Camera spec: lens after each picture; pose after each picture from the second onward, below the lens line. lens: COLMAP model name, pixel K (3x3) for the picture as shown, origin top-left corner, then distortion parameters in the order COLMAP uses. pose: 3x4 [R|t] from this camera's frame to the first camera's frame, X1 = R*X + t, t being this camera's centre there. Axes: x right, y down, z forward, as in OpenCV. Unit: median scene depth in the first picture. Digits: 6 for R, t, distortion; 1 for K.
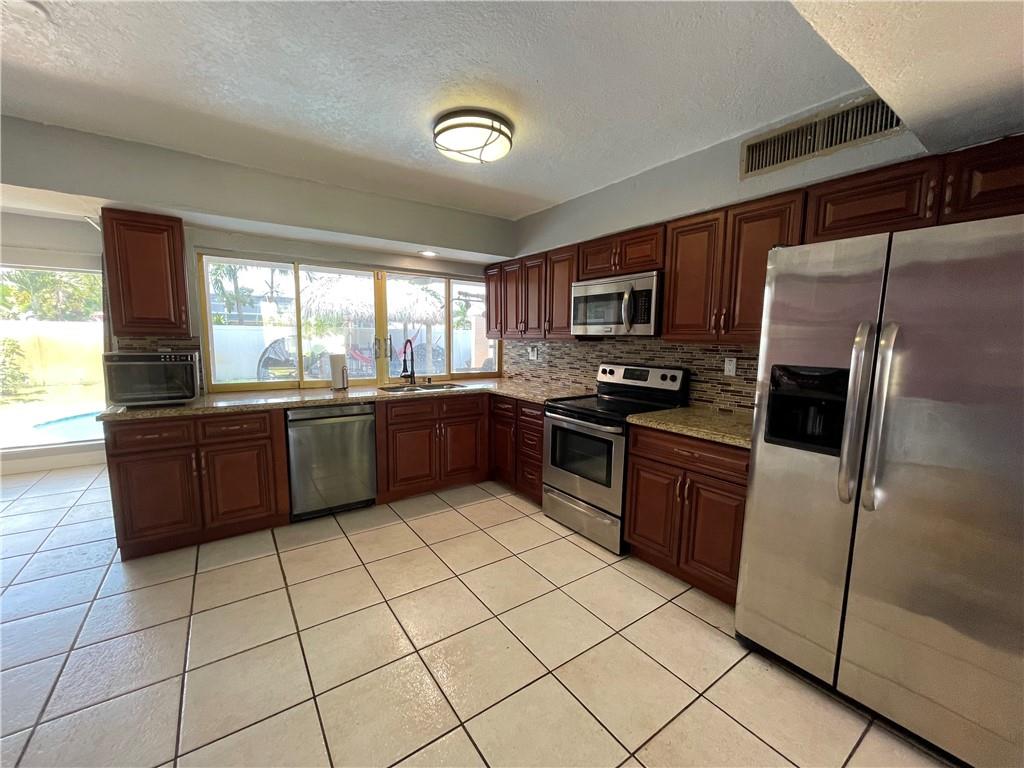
lens RADIAL K [[411.1, 0, 510.2], [0, 411.1, 388.0], [0, 0, 1]] dist [-0.003420, 0.000459]
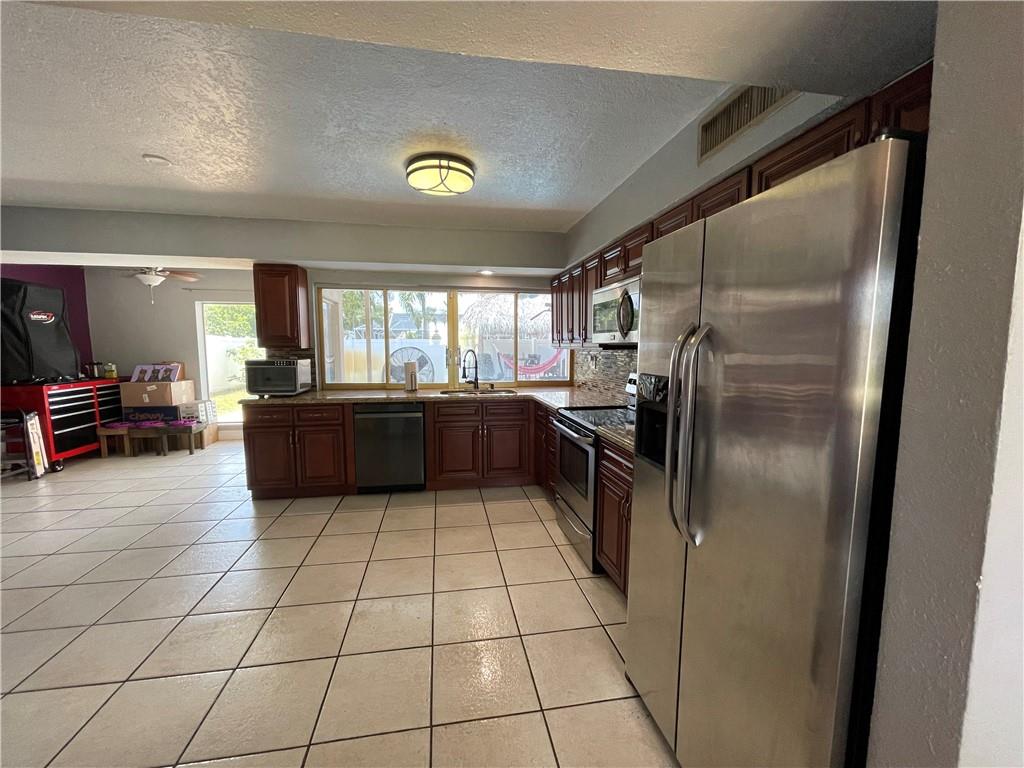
lens RADIAL K [[411.1, 0, 508.1], [0, 411.1, 388.0], [0, 0, 1]] dist [-0.003420, 0.000459]
pose [[0.904975, 0.032804, -0.424198, 0.442316], [-0.043333, 0.998945, -0.015195, 0.000947], [0.423252, 0.032132, 0.905442, 0.035119]]
